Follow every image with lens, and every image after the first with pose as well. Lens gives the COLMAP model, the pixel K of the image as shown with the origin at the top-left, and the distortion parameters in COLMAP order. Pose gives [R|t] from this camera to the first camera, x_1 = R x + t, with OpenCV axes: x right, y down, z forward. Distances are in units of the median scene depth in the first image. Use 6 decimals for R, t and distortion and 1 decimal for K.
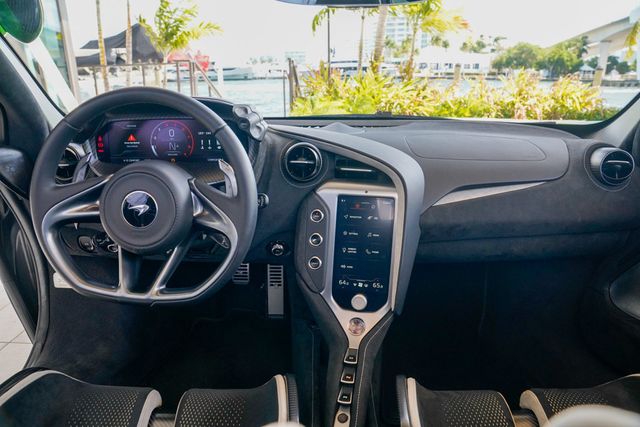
lens RADIAL K [[445.0, 0, 319.4], [0, 445.0, 216.6], [0, 0, 1]] dist [-0.126637, 0.088450]
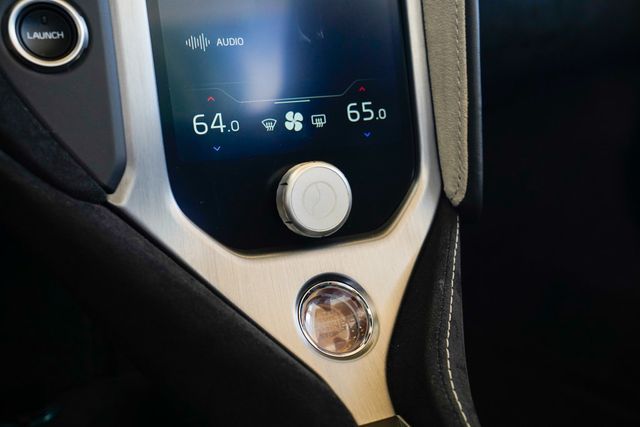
lens RADIAL K [[733.0, 0, 316.3], [0, 733.0, 218.7], [0, 0, 1]] dist [0.045167, 0.000000]
pose [[0.789952, -0.182594, 0.585350, -0.110430], [0.177780, 0.981831, 0.066353, 0.176721], [-0.586830, 0.051648, 0.808061, 0.710710]]
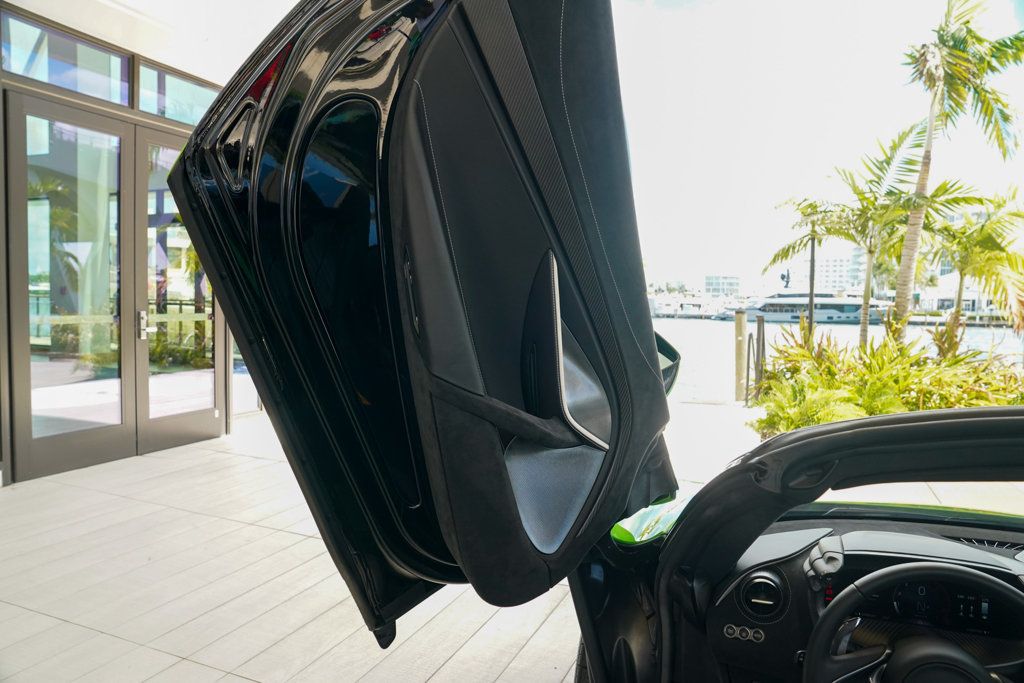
lens RADIAL K [[712.0, 0, 507.8], [0, 712.0, 337.7], [0, 0, 1]] dist [-0.126637, 0.088450]
pose [[0.942222, 0.041204, -0.332444, -0.636053], [-0.128196, 0.961214, -0.244201, -0.222921], [0.309488, 0.272709, 0.910959, -0.570732]]
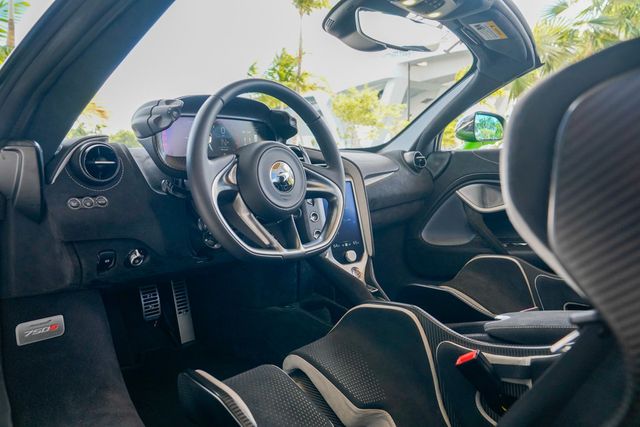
lens RADIAL K [[445.0, 0, 319.1], [0, 445.0, 215.6], [0, 0, 1]] dist [-0.126637, 0.088450]
pose [[0.666882, -0.096950, 0.738830, -0.966234], [0.237475, 0.967454, -0.087399, 0.166219], [-0.706310, 0.233739, 0.668200, 0.117847]]
